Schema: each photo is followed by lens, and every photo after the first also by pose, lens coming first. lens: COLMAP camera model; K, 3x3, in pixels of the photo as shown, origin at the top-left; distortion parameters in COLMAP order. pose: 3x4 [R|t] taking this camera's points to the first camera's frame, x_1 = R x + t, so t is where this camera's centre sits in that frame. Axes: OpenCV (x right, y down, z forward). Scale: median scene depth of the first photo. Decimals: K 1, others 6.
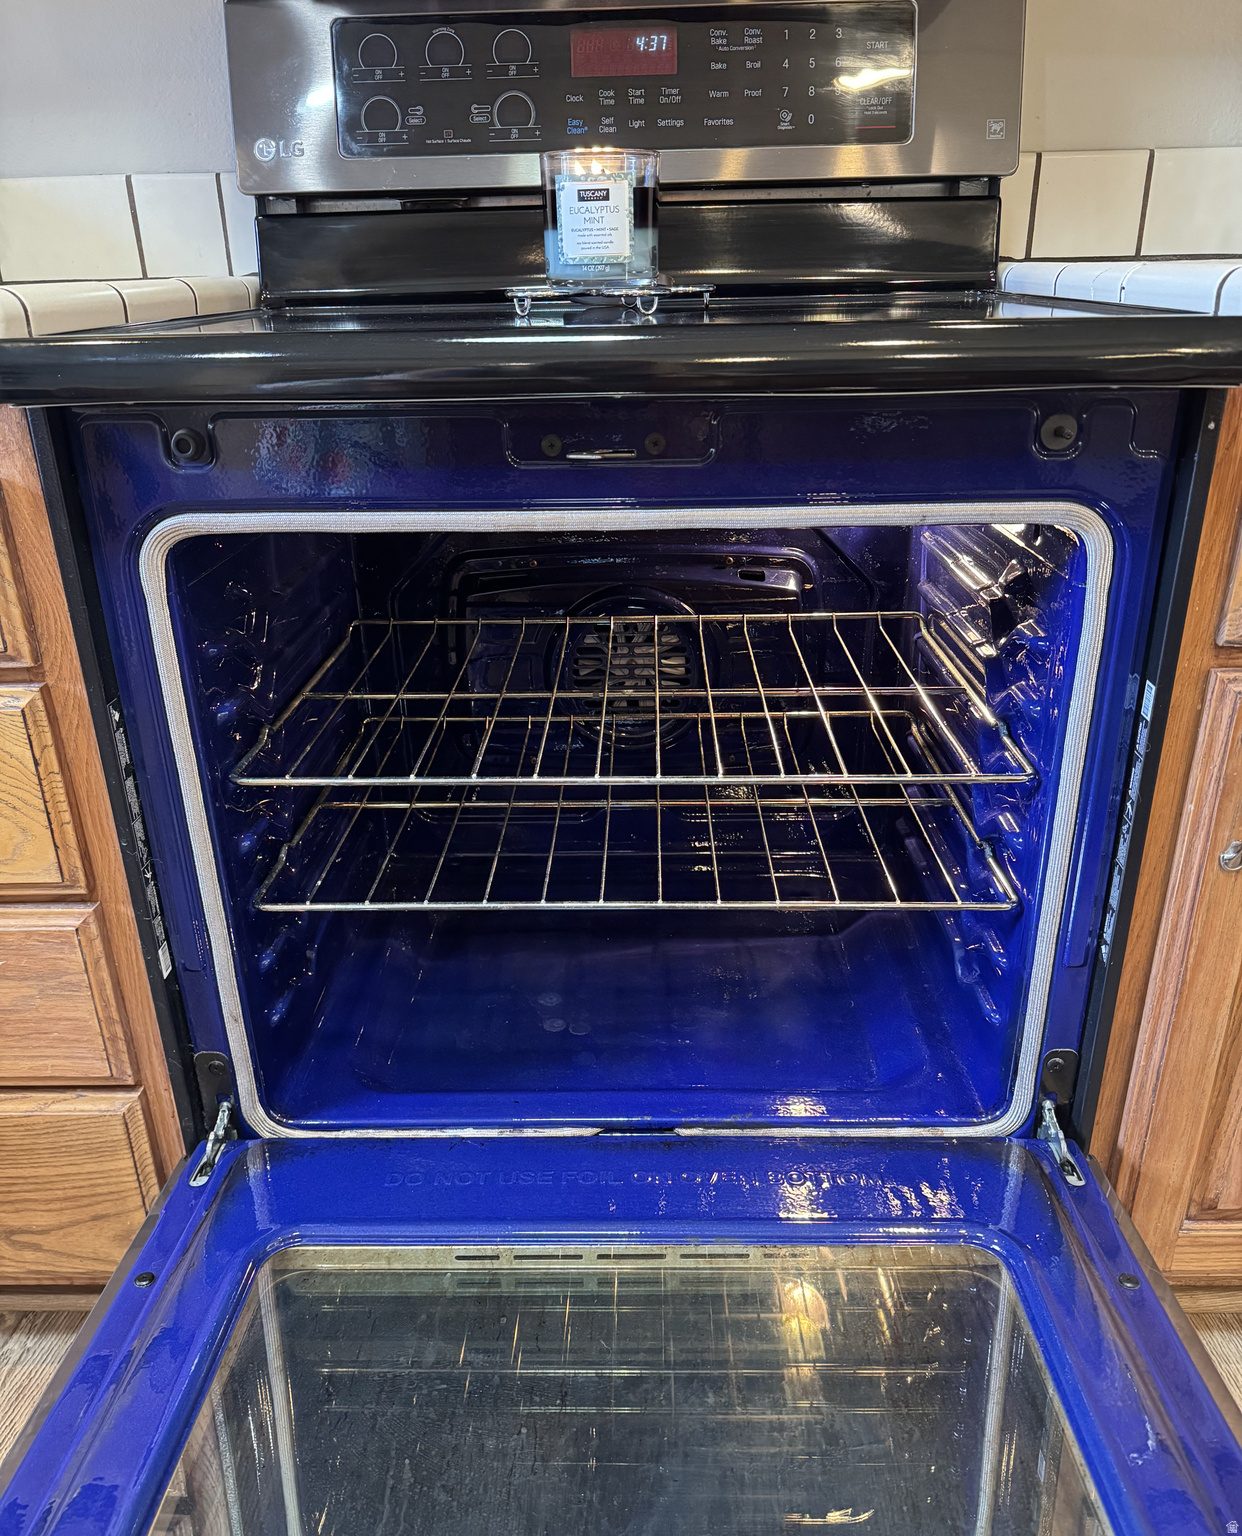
lens RADIAL K [[1151.5, 0, 622.4], [0, 1151.5, 767.6], [0, 0, 1]] dist [0.007810, 0.002748]
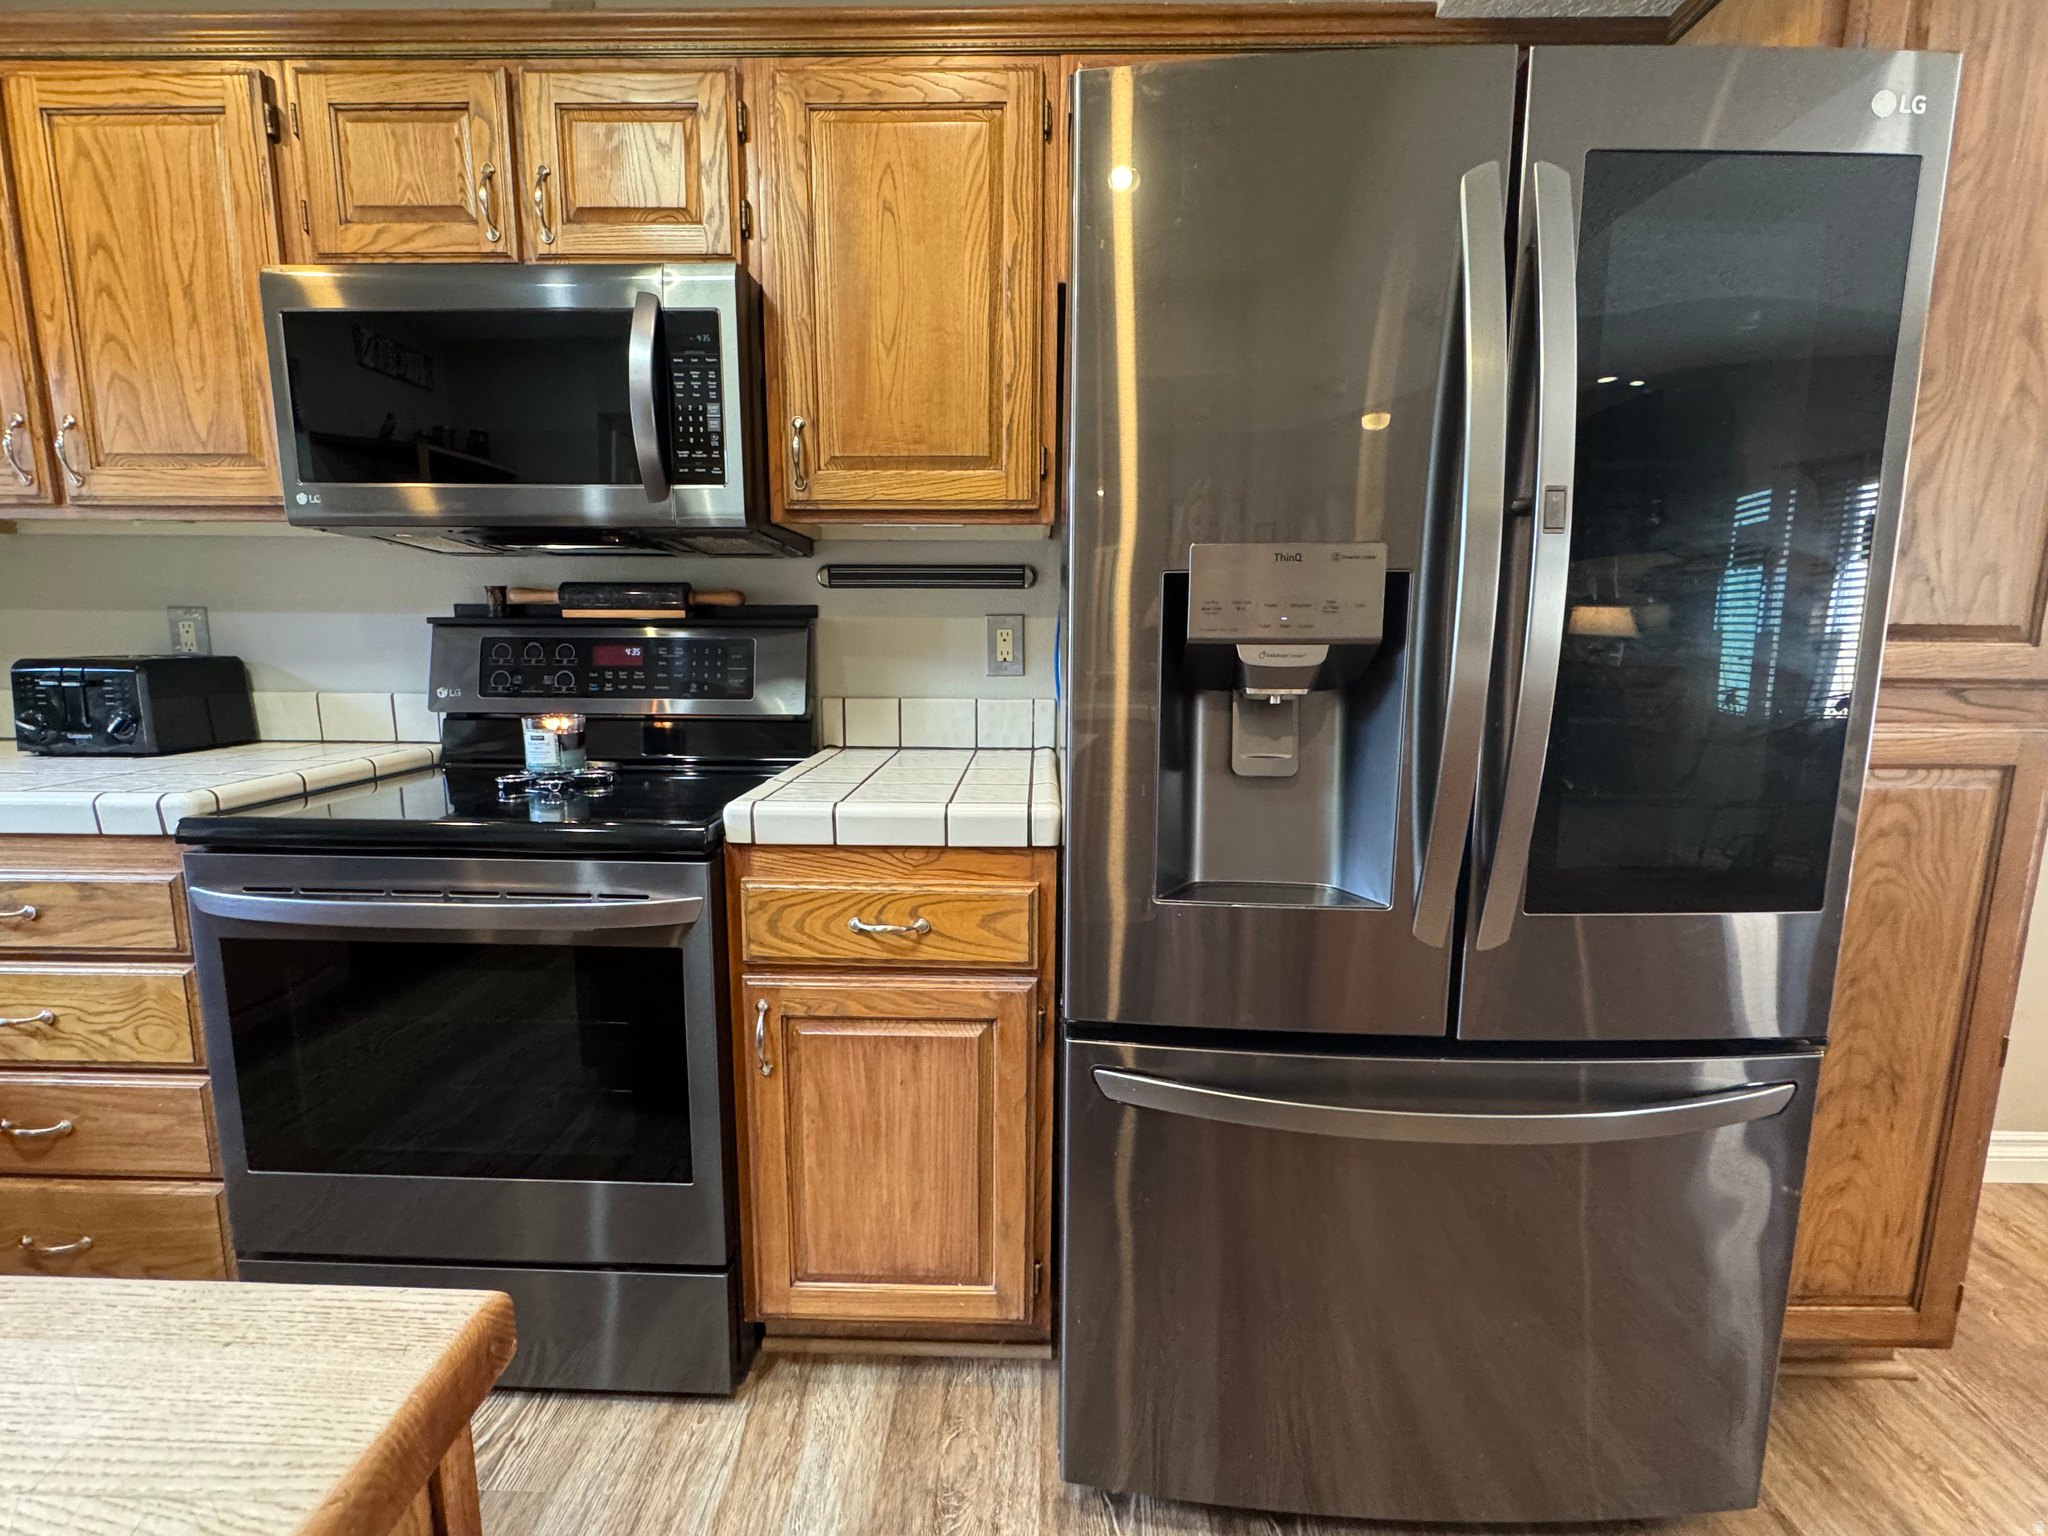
lens RADIAL K [[896.4, 0, 1023.6], [0, 896.4, 766.3], [0, 0, 1]] dist [-0.000531, -0.000120]
pose [[0.999563, 0.029210, -0.004496, 0.833010], [-0.029368, 0.964661, -0.261852, -0.028540], [-0.003311, 0.261869, 0.965098, -0.568846]]
